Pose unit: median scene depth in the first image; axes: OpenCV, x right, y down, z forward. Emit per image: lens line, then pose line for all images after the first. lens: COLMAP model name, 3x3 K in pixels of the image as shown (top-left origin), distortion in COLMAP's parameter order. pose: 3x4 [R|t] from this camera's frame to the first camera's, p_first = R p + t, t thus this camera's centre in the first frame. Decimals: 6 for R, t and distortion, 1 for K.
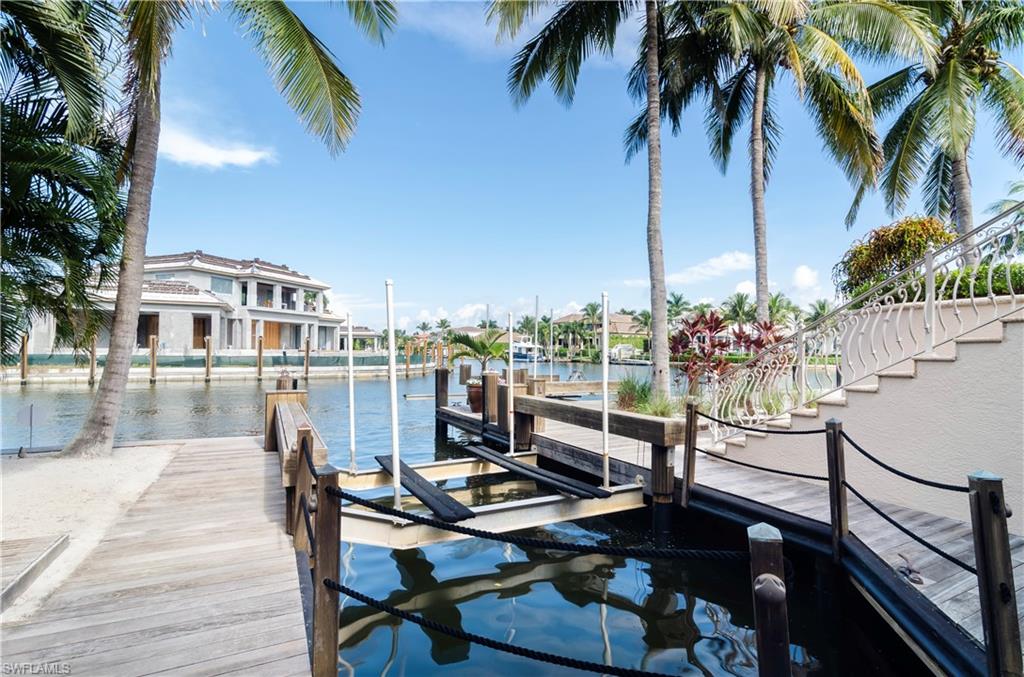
lens RADIAL K [[490.8, 0, 510.7], [0, 490.8, 352.9], [0, 0, 1]] dist [0.000285, 0.000054]
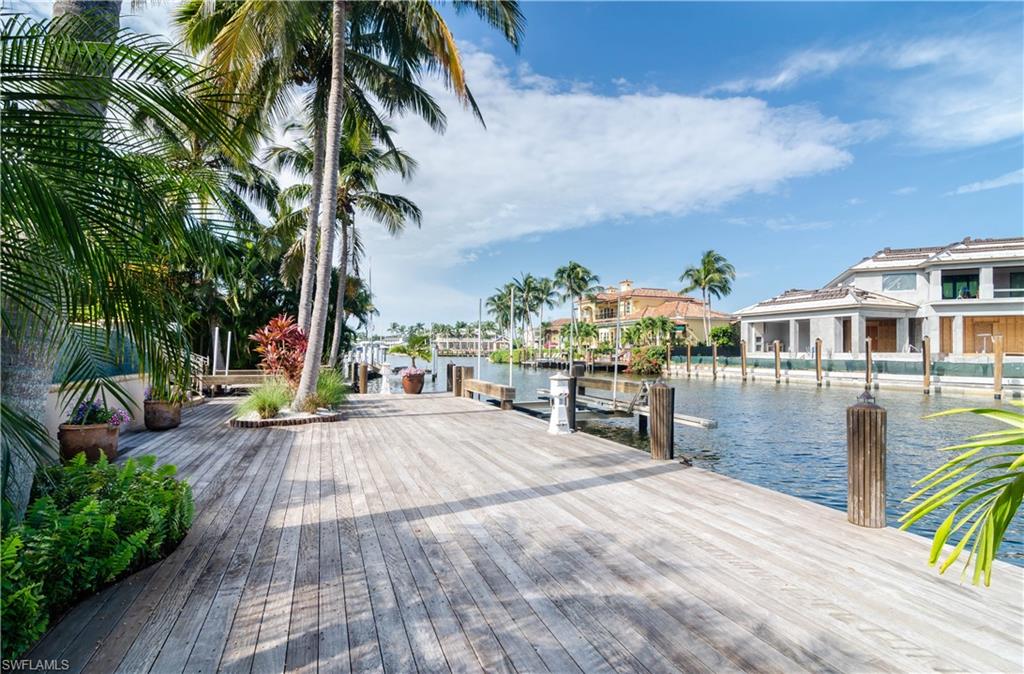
lens RADIAL K [[490.8, 0, 510.7], [0, 490.8, 351.4], [0, 0, 1]] dist [0.000285, 0.000054]
pose [[-0.081407, -0.011681, -0.996612, 0.361400], [-0.011019, 0.999881, -0.010819, 0.006218], [0.996620, 0.010101, -0.081526, 0.385561]]
